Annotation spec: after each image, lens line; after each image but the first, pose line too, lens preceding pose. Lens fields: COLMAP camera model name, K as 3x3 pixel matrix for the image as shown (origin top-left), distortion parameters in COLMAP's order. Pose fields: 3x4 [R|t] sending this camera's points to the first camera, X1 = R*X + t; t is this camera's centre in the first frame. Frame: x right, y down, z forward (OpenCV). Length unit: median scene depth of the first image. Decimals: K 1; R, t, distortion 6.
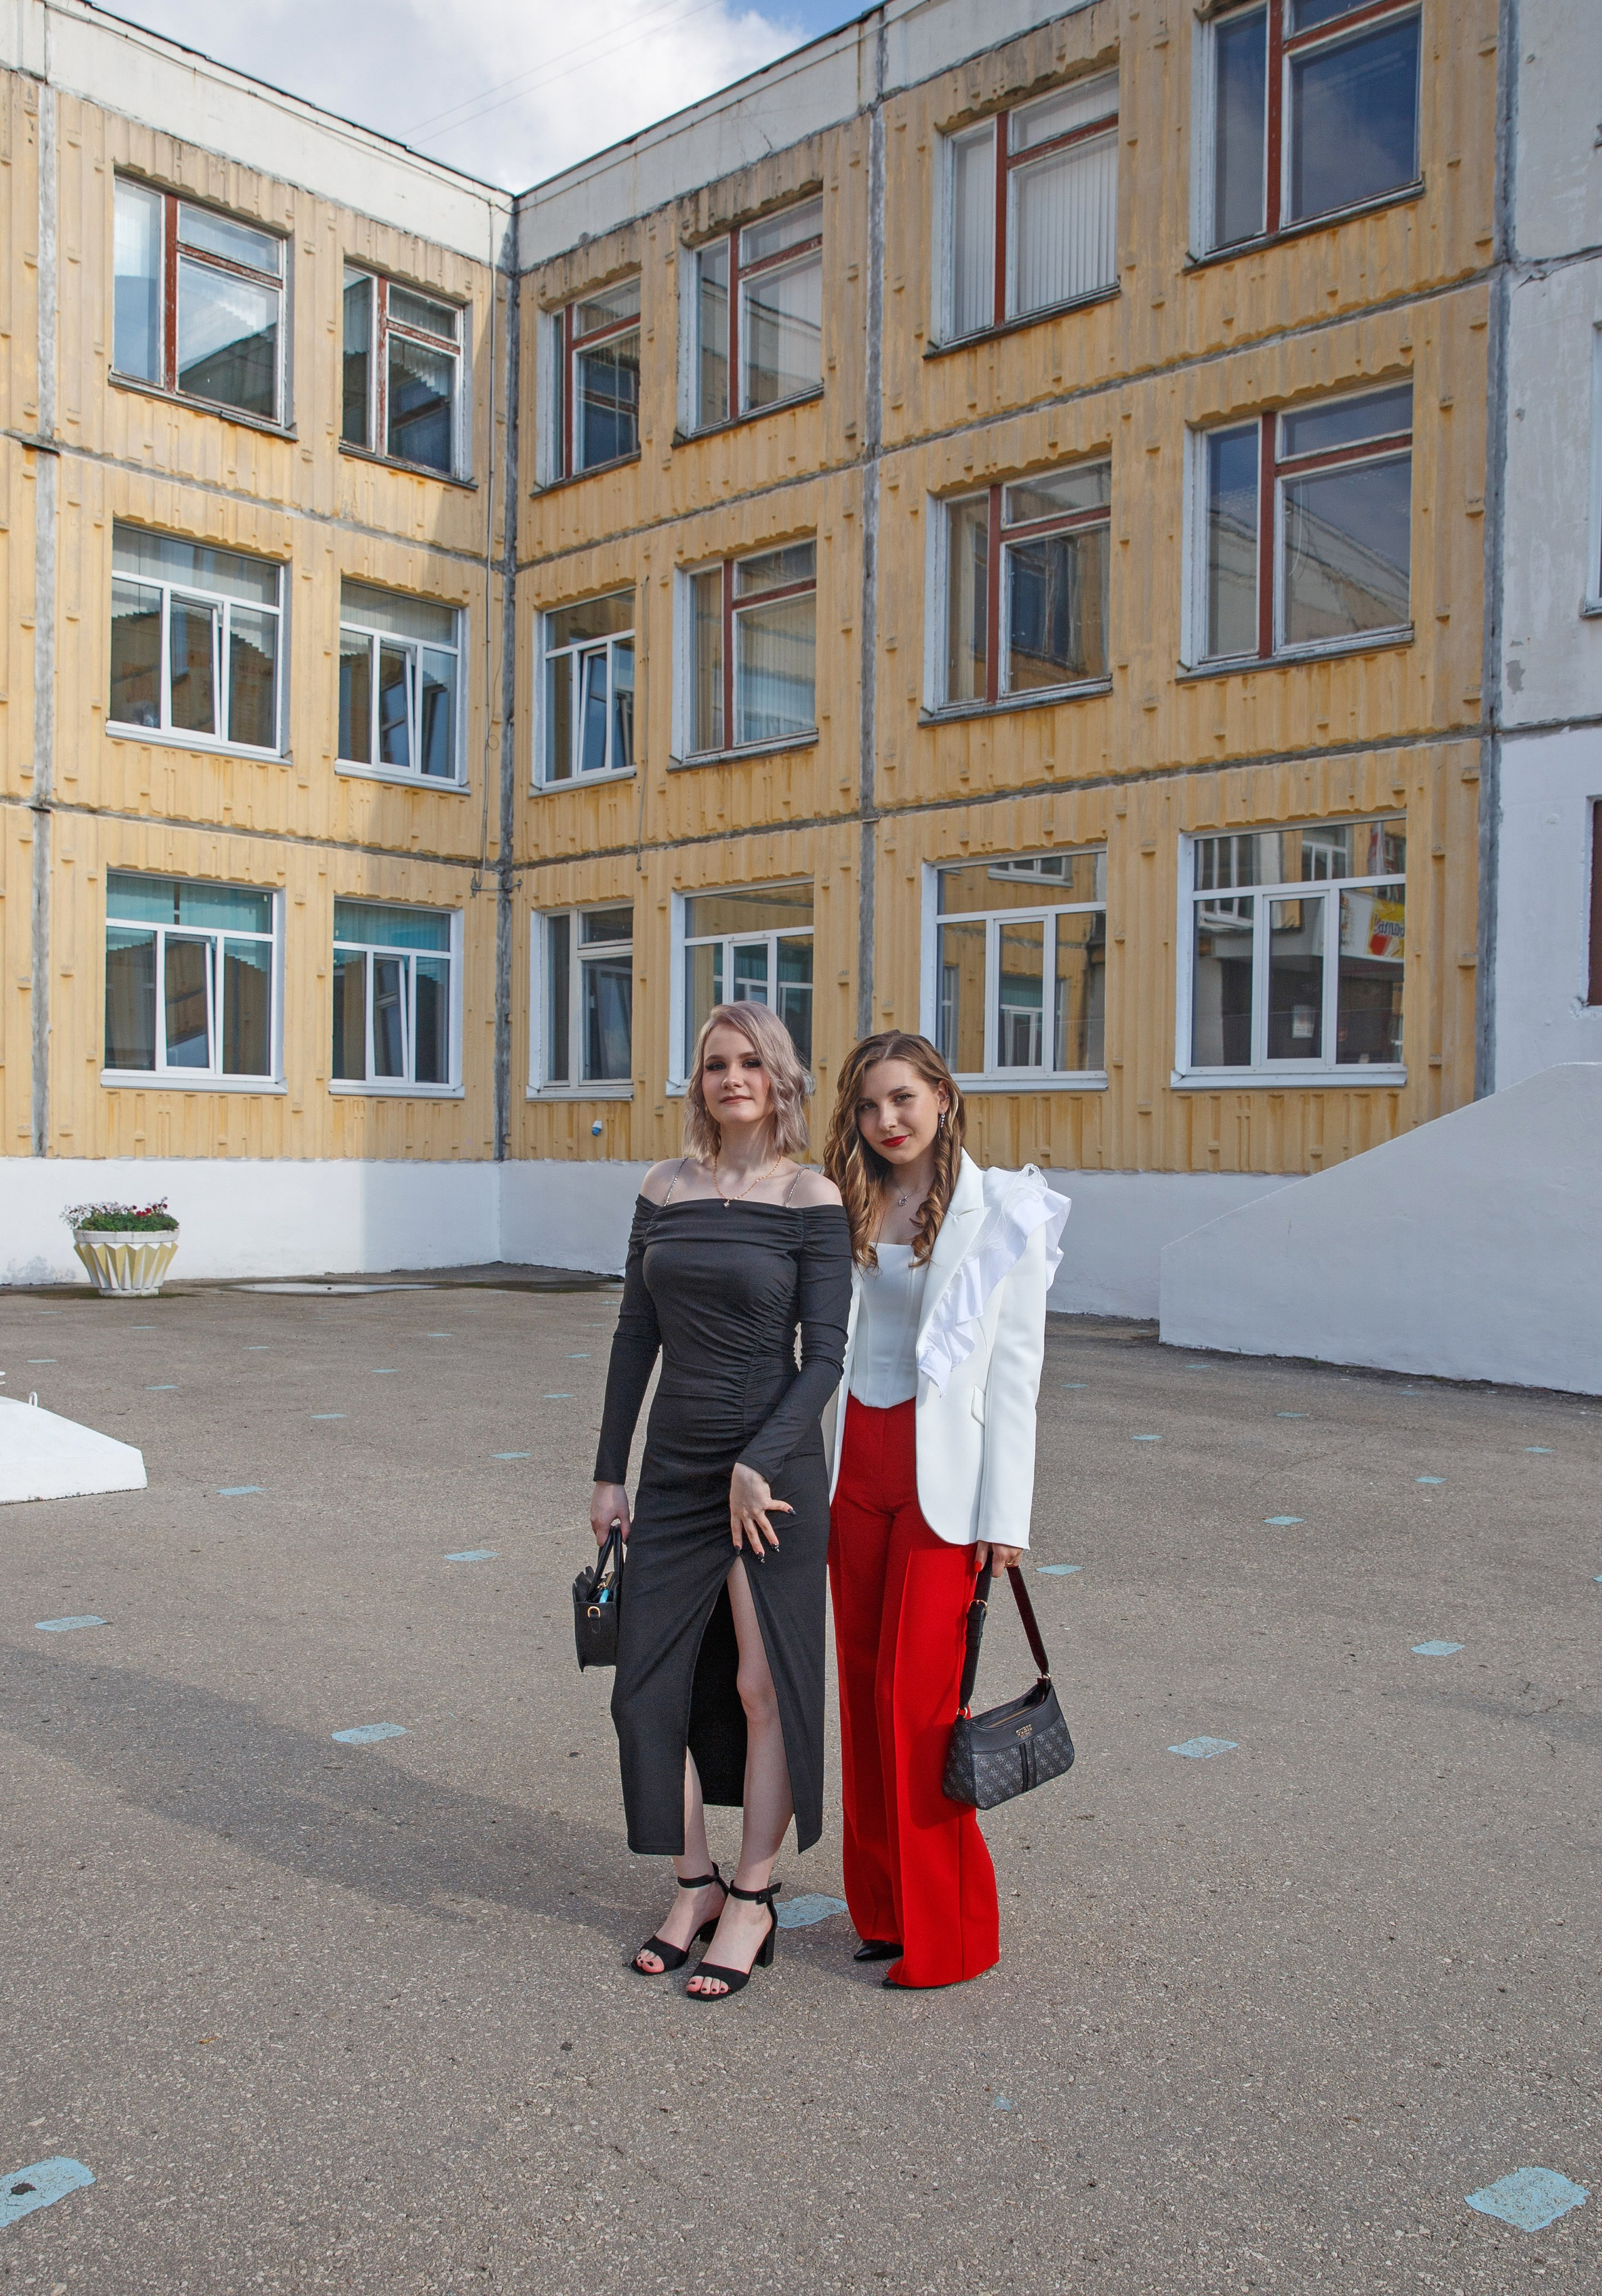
lens RADIAL K [[1963.0, 0, 777.8], [0, 1963.0, 1280.4], [0, 0, 1]] dist [-0.114742, 0.090262]
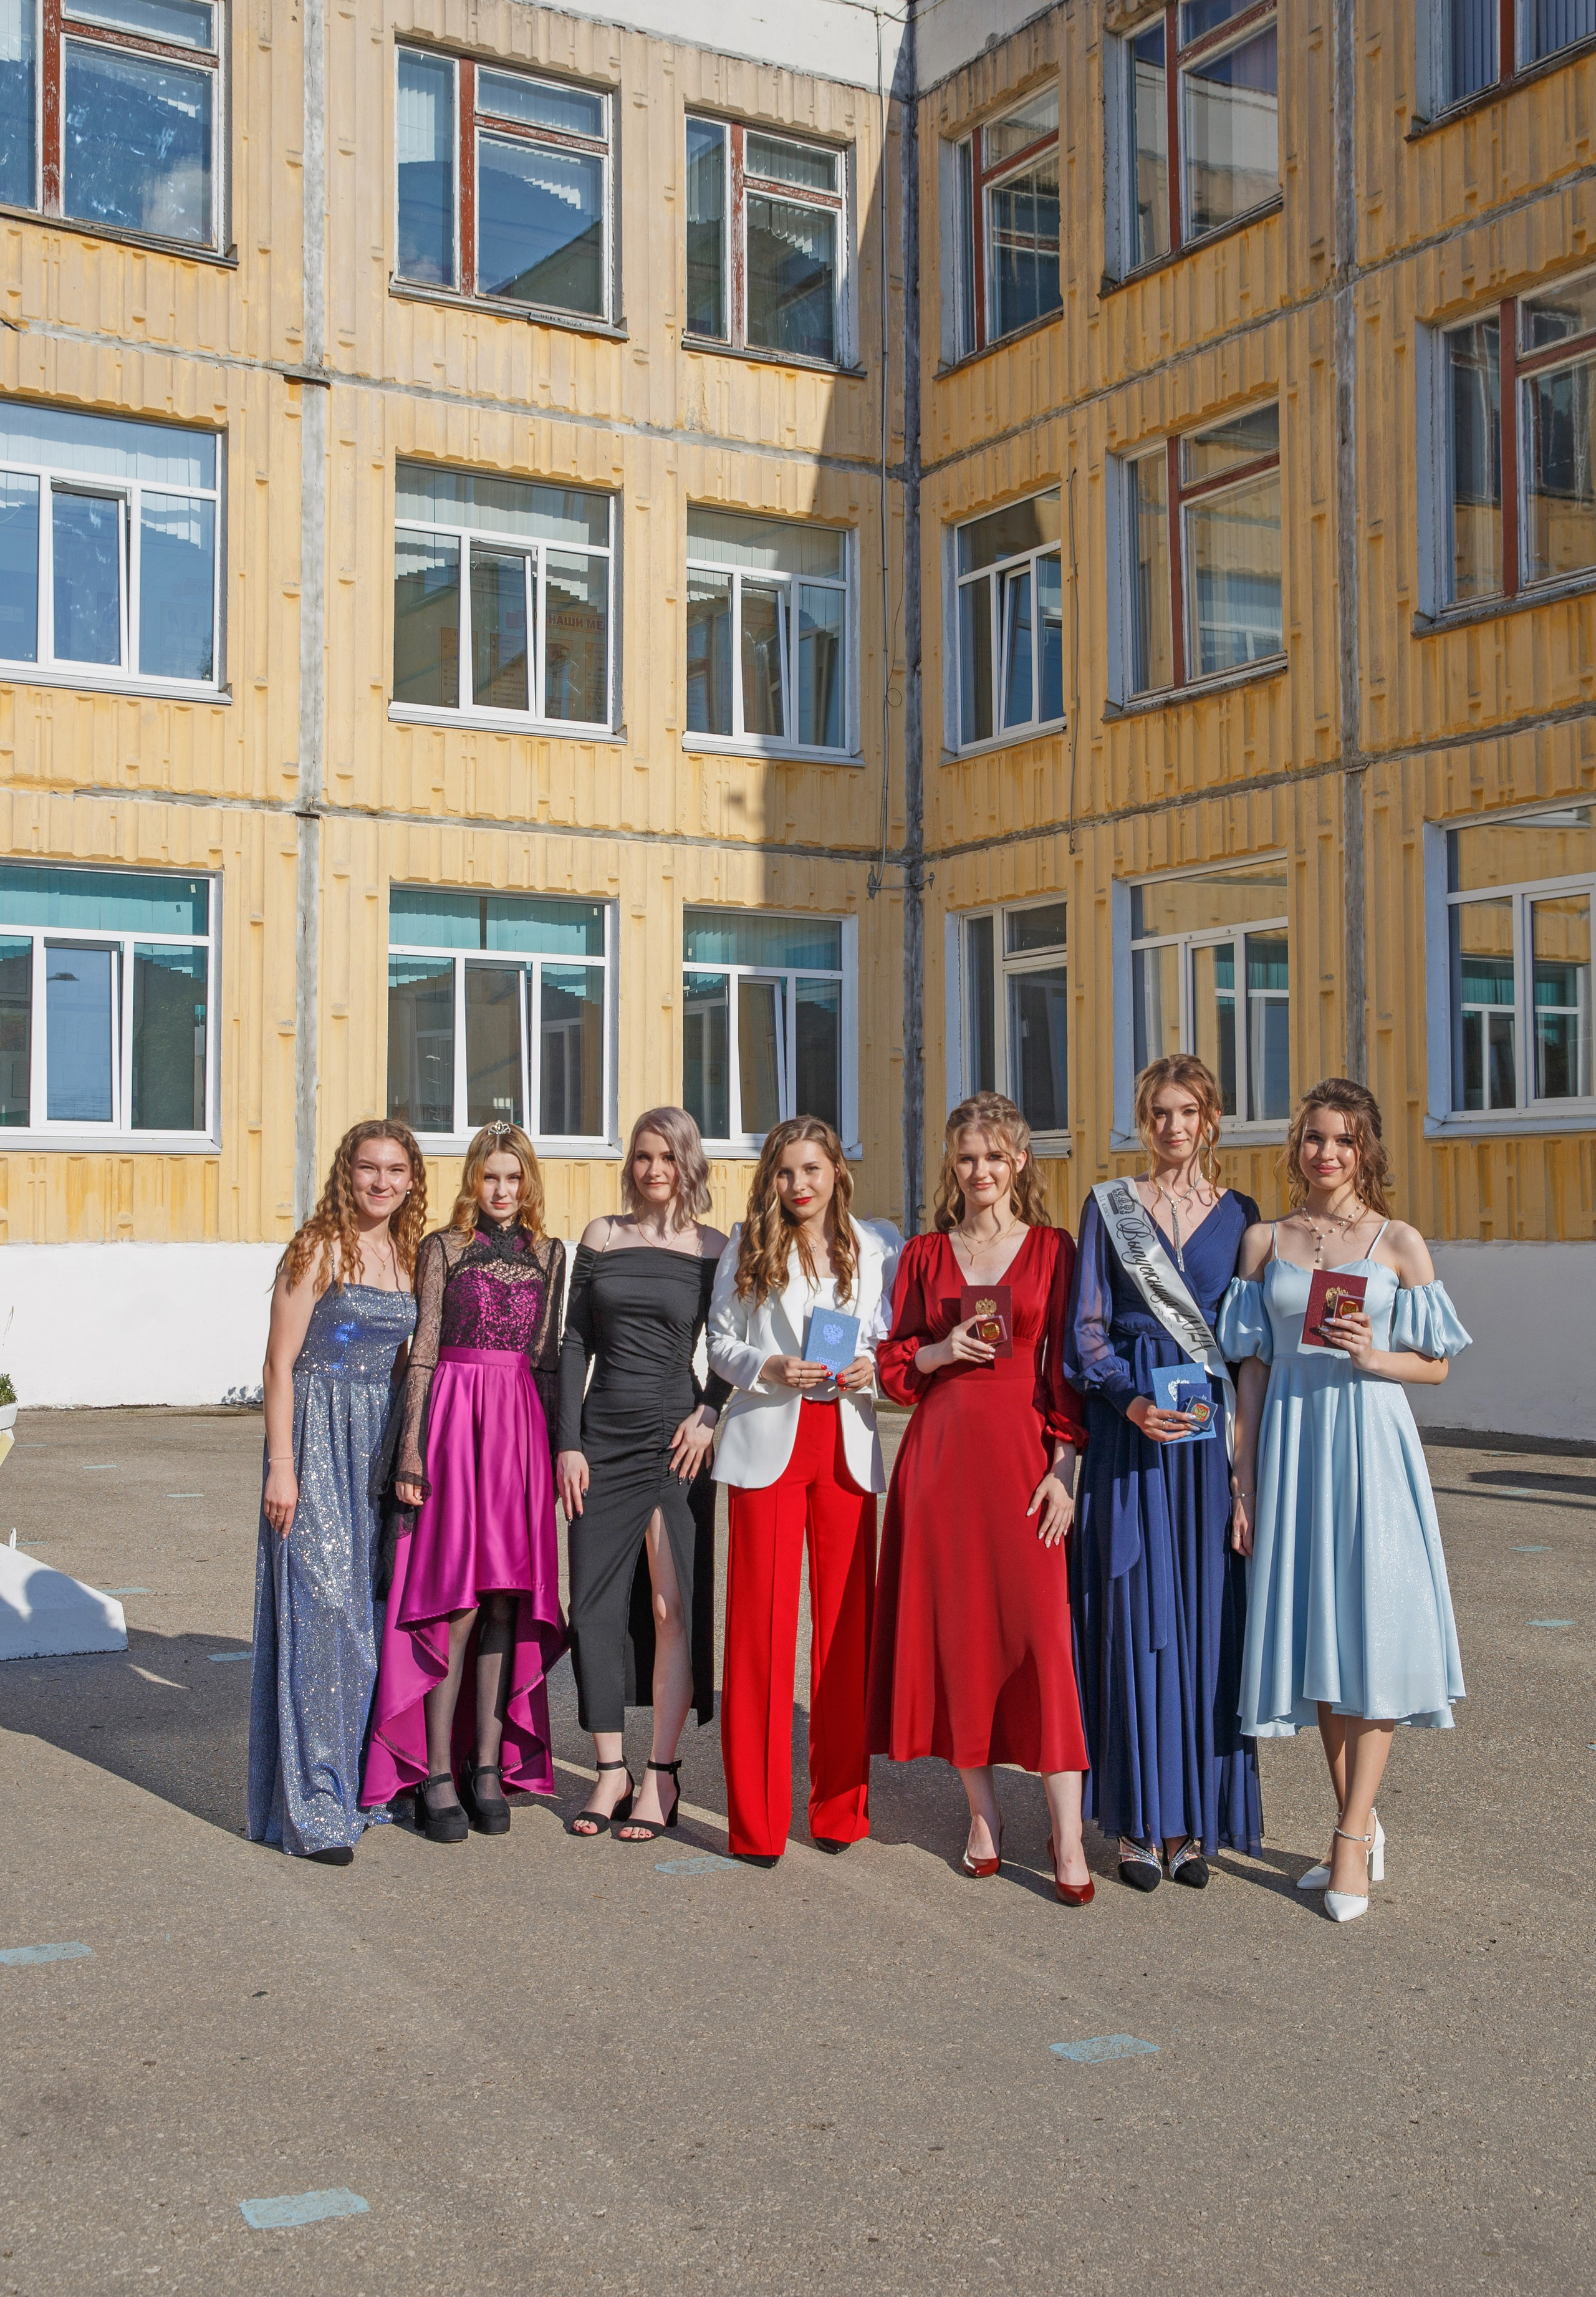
lens RADIAL K [[2638.6, 0, 738.3], [0, 2638.6, 1109.8], [0, 0, 1]] dist [-0.022583, 0.117994]
pose [[0.958921, -0.028355, -0.282253, 0.096520], [-0.003143, 0.993868, -0.110524, 0.001779], [0.283657, 0.106871, 0.952952, 0.002220]]
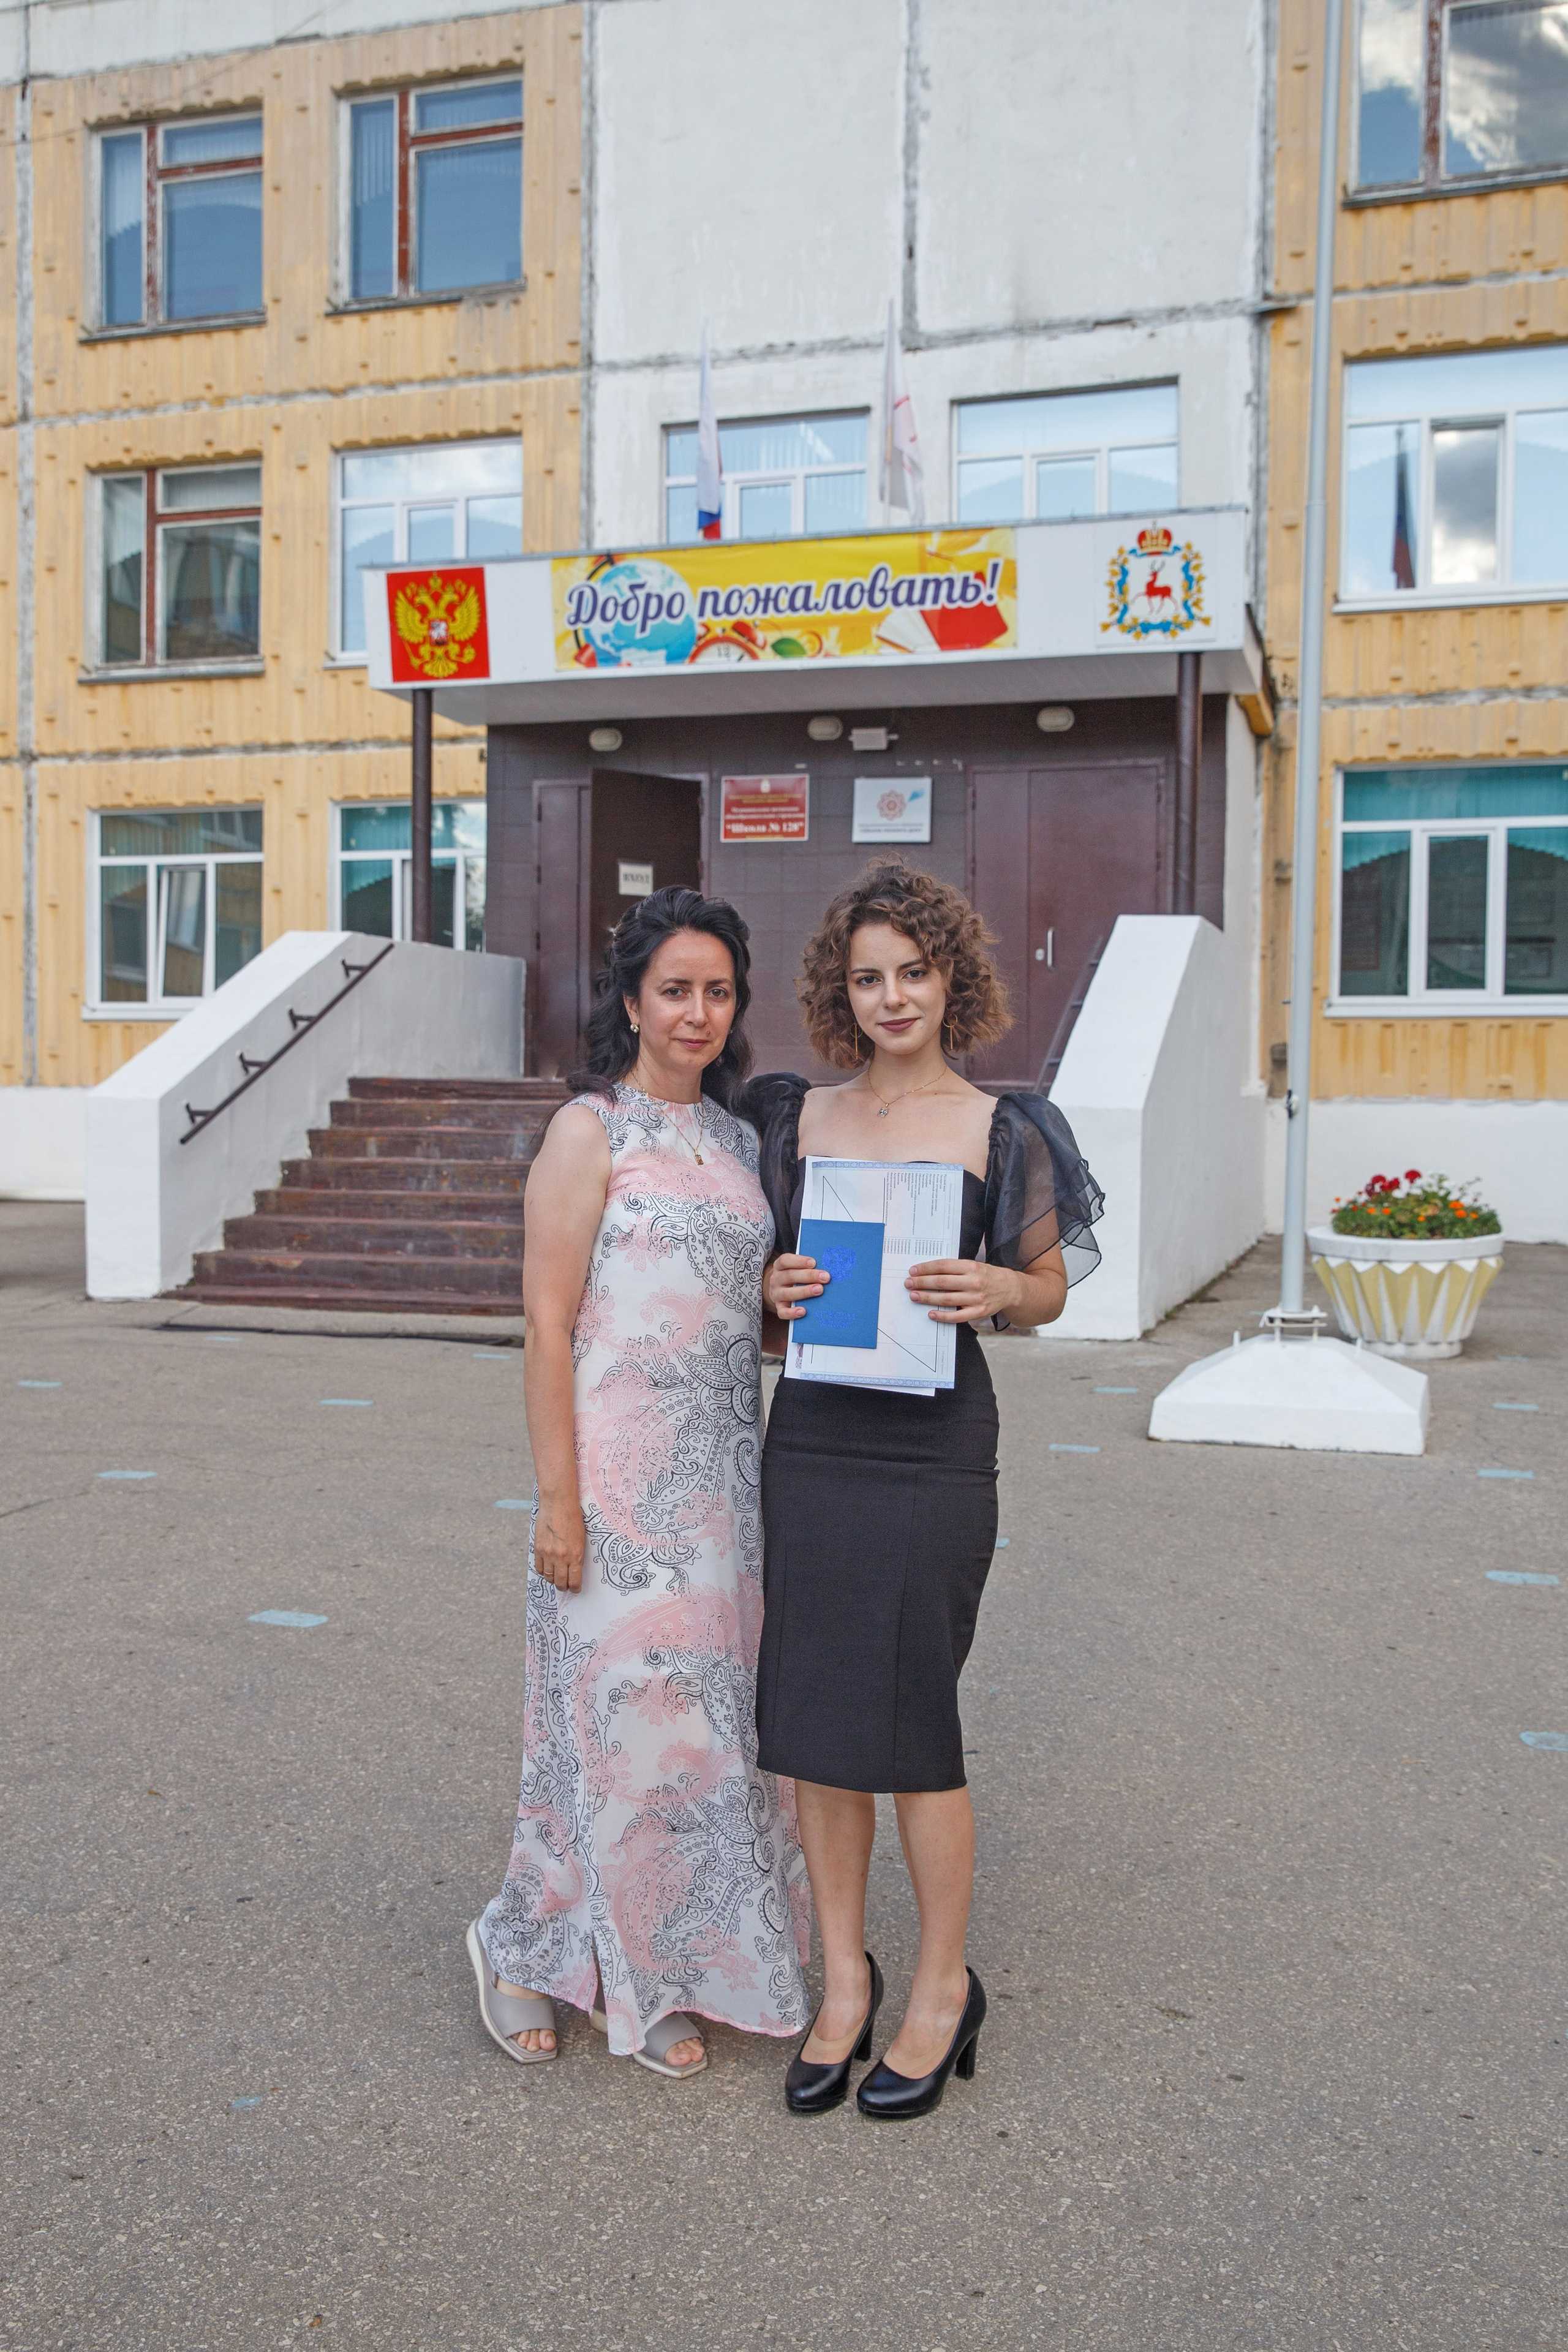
lens RADIAL K [[2124.9, 0, 776.4], [0, 2124.9, 1190.3], [0, 0, 1]] dist [-0.060857, 0.116981]
pose [[0.438146, 0.030176, -0.898397, 0.172946], [-0.057094, 0.998353, 0.005689, -0.001579], [0.897089, 0.048800, 0.439147, 0.123668]]
